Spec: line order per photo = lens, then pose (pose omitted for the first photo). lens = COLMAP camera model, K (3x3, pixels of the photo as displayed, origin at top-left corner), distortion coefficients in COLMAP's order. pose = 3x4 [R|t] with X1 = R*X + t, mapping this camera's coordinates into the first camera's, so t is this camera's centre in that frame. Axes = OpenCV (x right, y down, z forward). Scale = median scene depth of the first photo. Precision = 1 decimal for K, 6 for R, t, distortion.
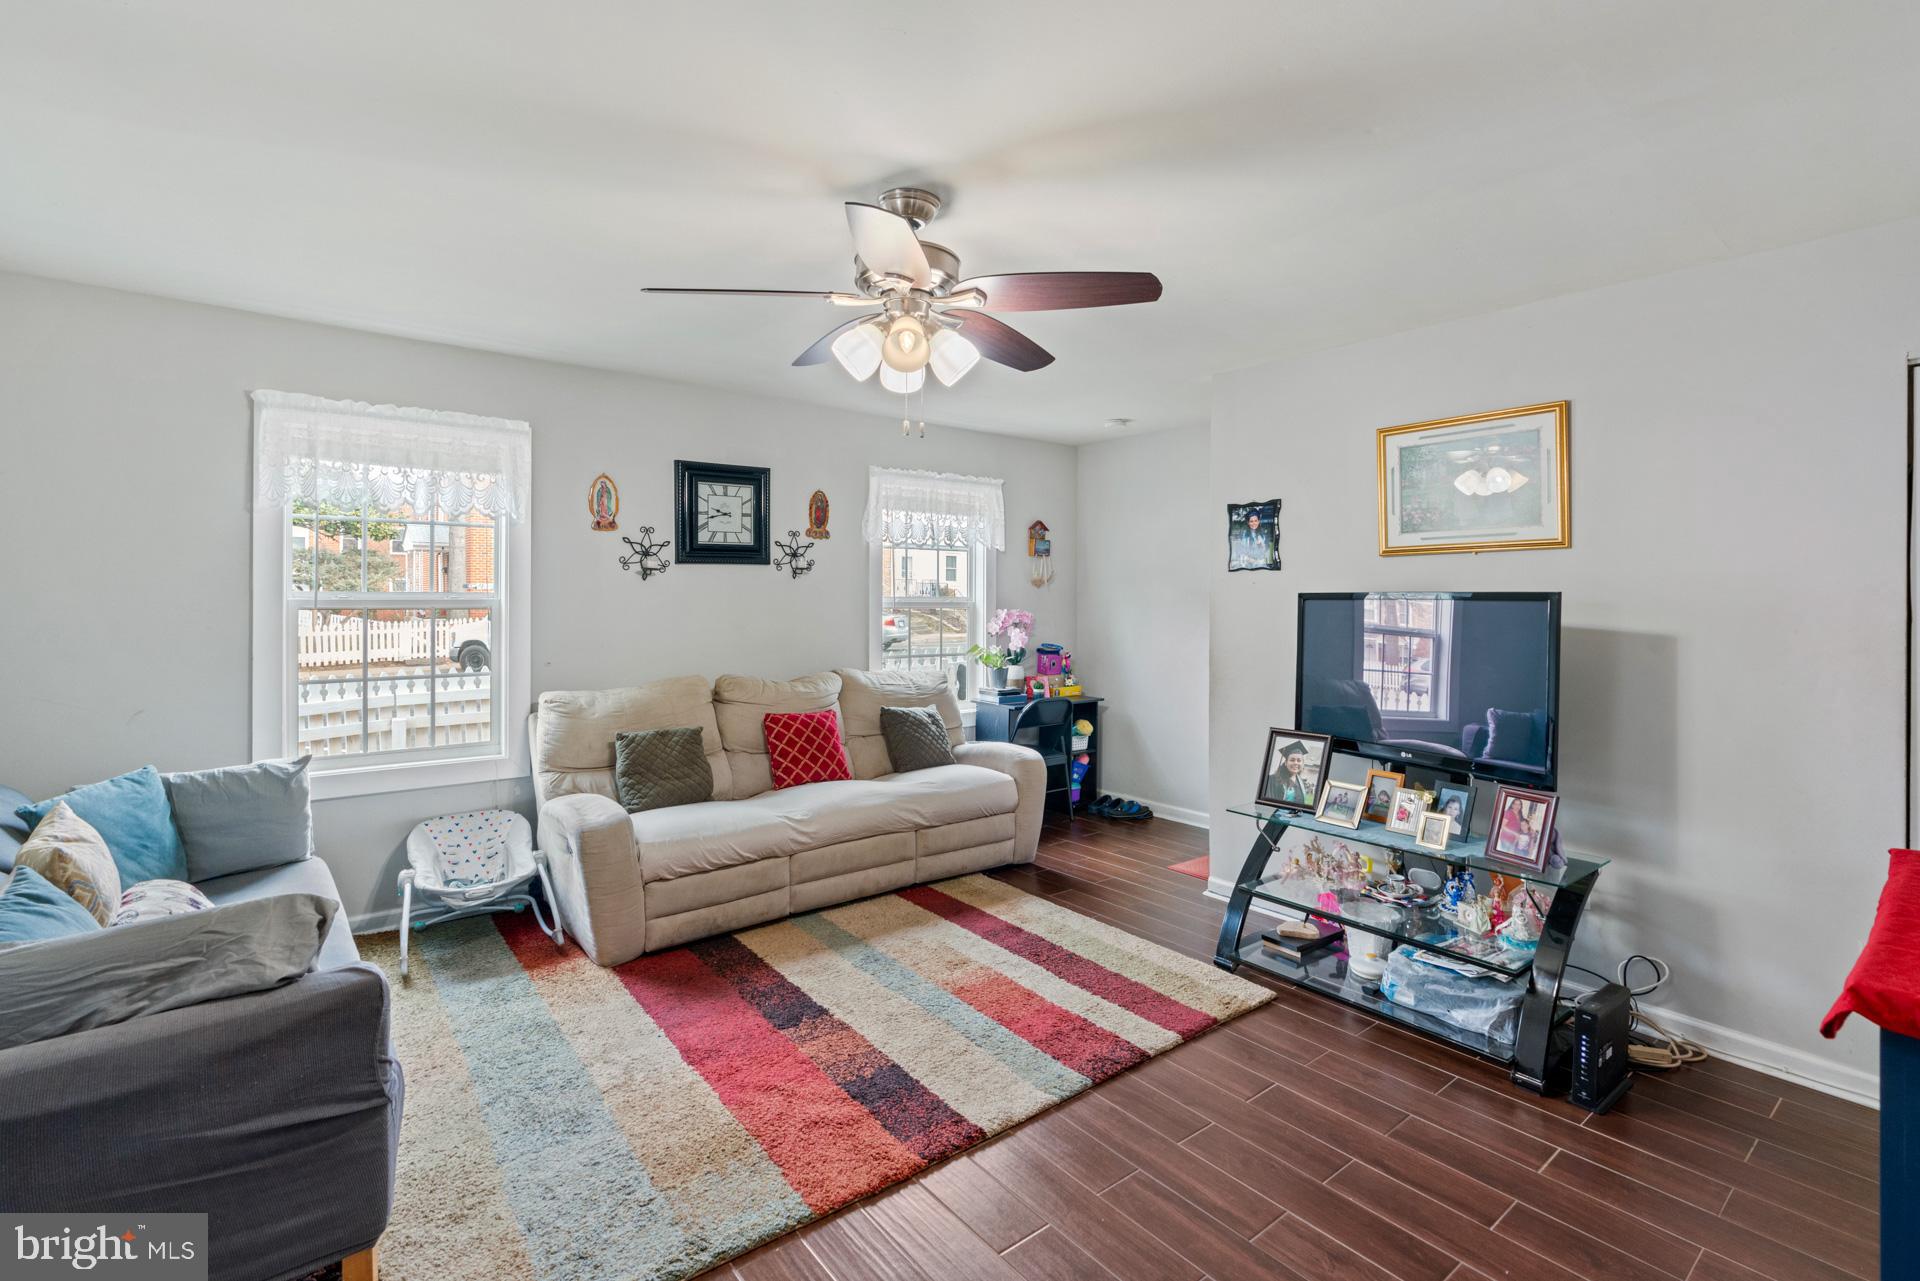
lens RADIAL K [[885.5, 0, 961.1], [0, 885.5, 594.5], [0, 0, 1]] dist [-0.014619, 0.007759]
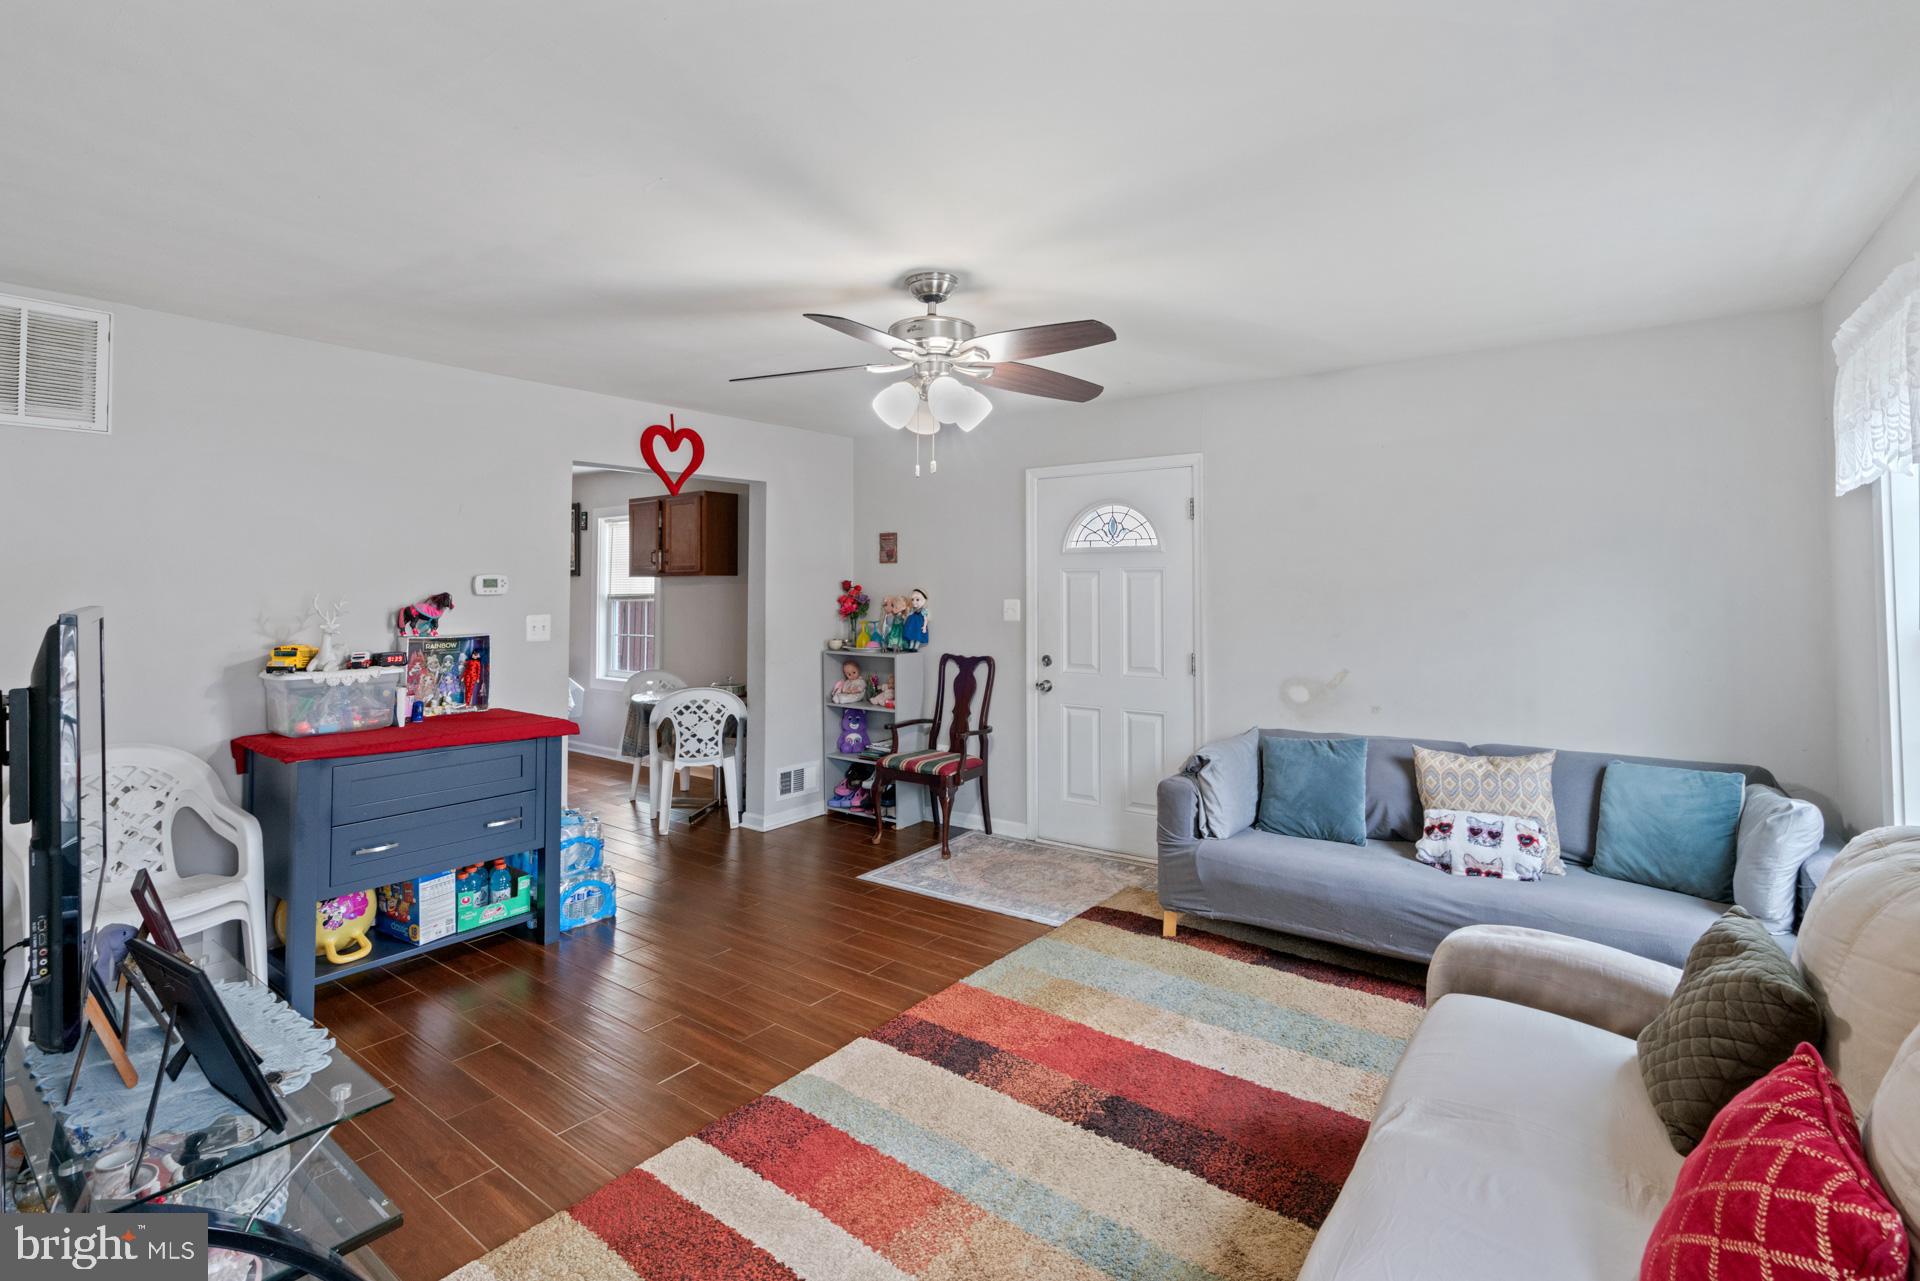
lens RADIAL K [[886.8, 0, 963.8], [0, 886.8, 557.0], [0, 0, 1]] dist [-0.012076, 0.000516]
pose [[-0.968883, -0.009310, -0.247343, 0.119892], [-0.000014, 0.999295, -0.037556, -0.011371], [0.247518, -0.036384, -0.968200, 1.333333]]
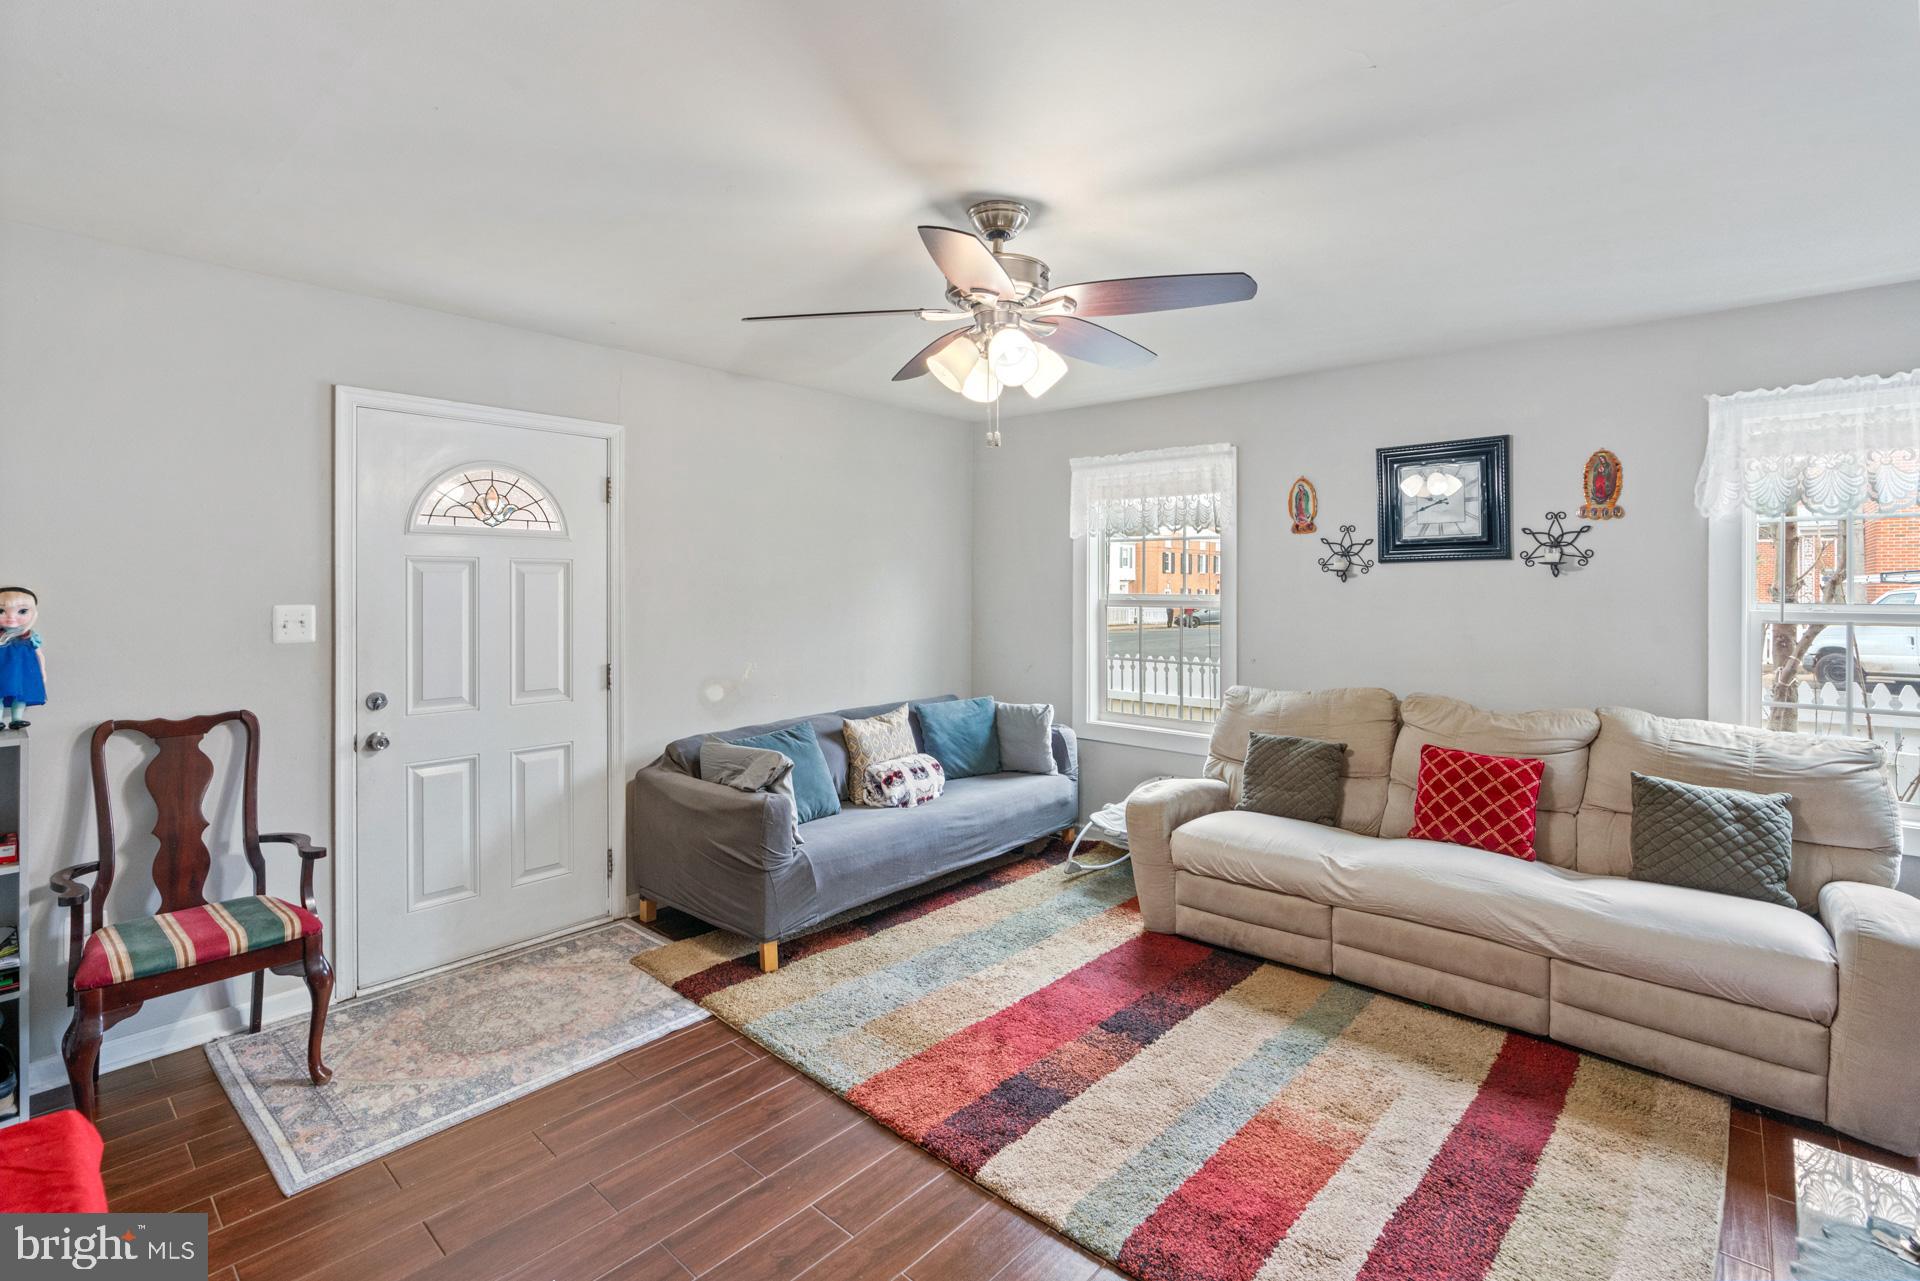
lens RADIAL K [[885.5, 0, 961.1], [0, 885.5, 594.5], [0, 0, 1]] dist [-0.014619, 0.007759]
pose [[0.159437, 0.005614, -0.987192, 0.563215], [0.001531, 0.999981, 0.005934, -0.010271], [0.987207, -0.002458, 0.159426, 0.492225]]
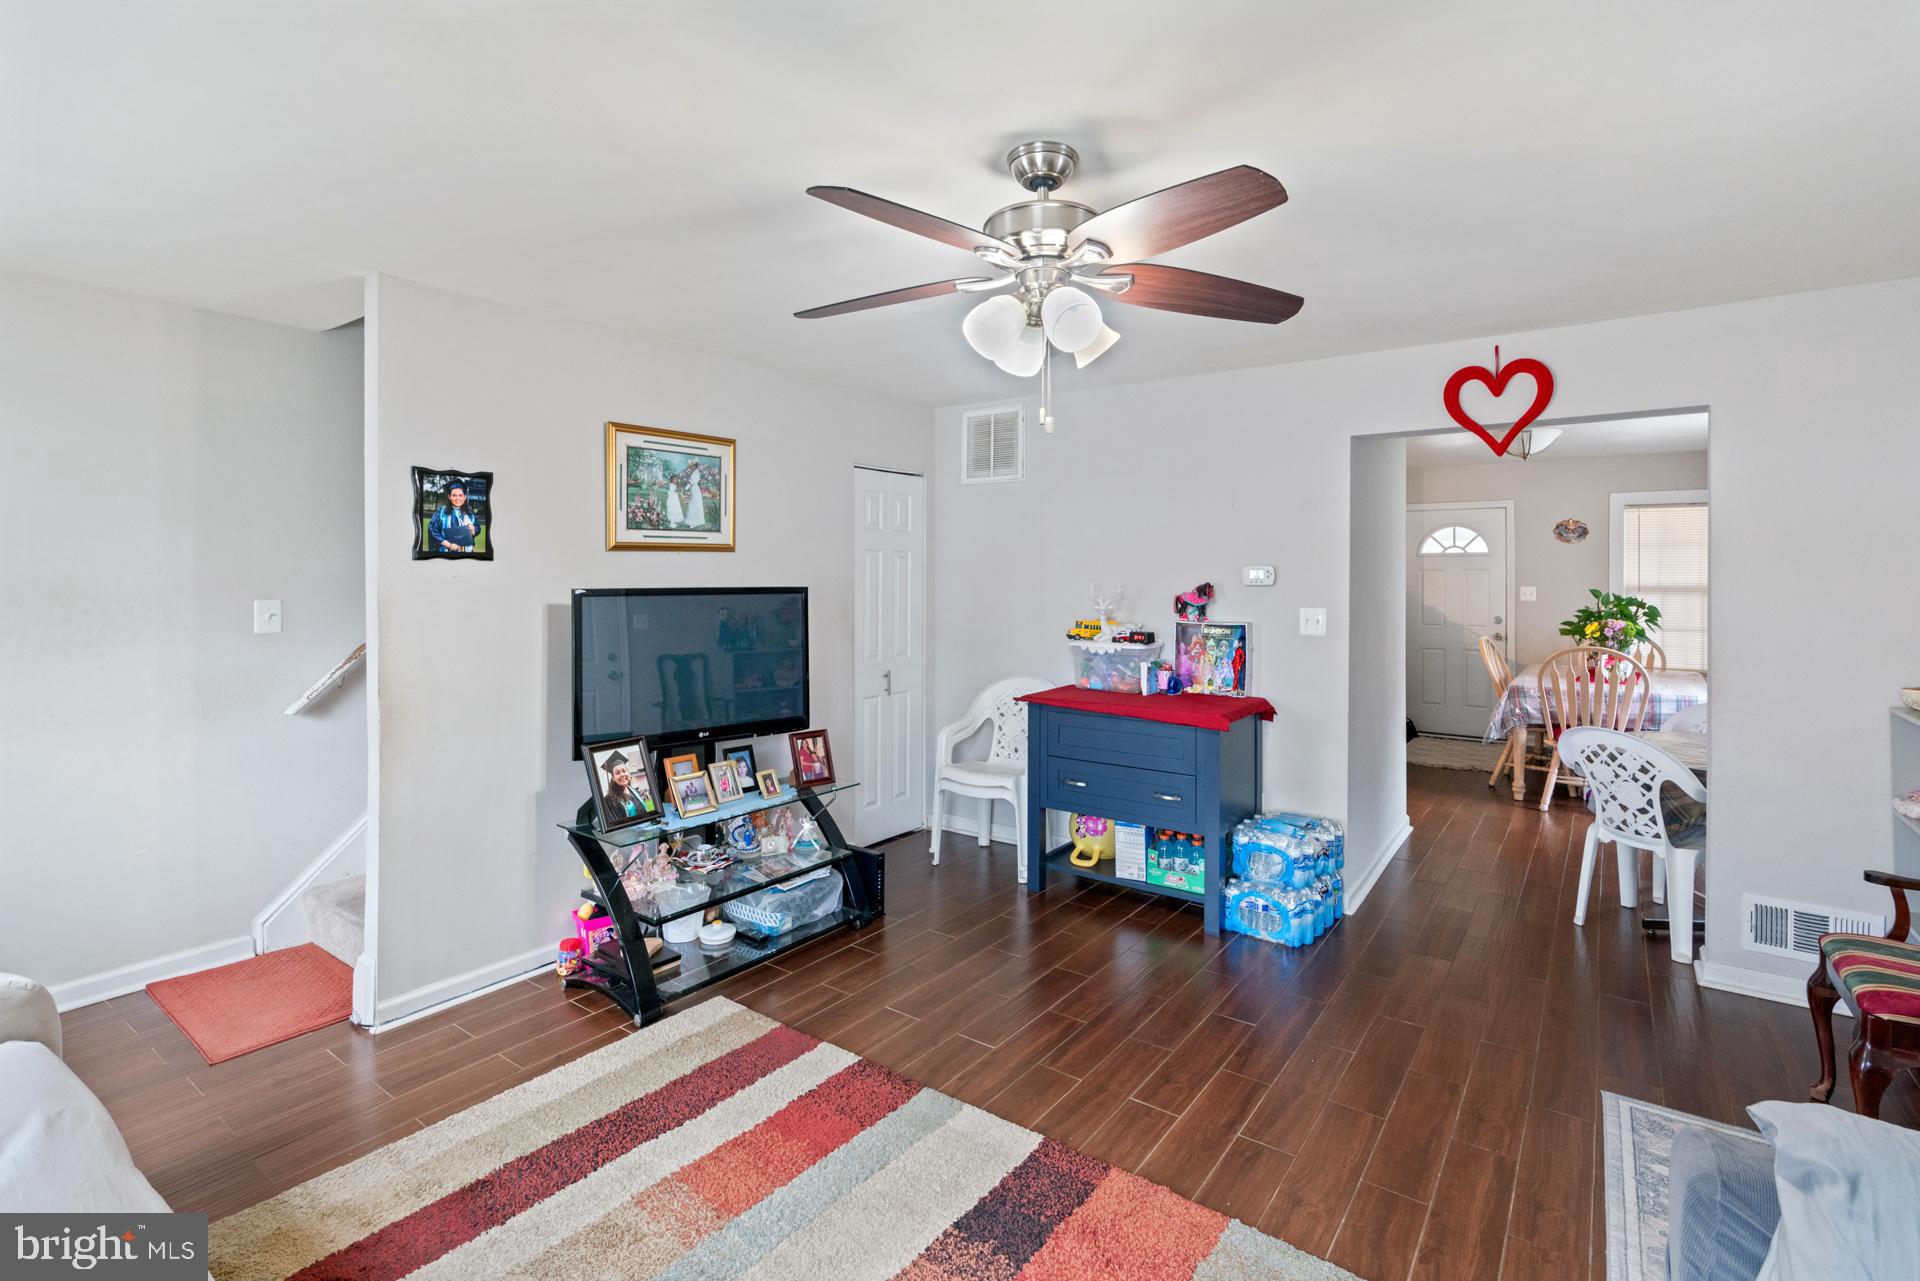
lens RADIAL K [[897.9, 0, 963.4], [0, 897.9, 569.6], [0, 0, 1]] dist [-0.009764, 0.000183]
pose [[-0.264322, -0.001516, 0.964433, -0.546293], [-0.007021, 0.999975, -0.000352, -0.022189], [-0.964409, -0.006864, -0.264326, 0.804103]]
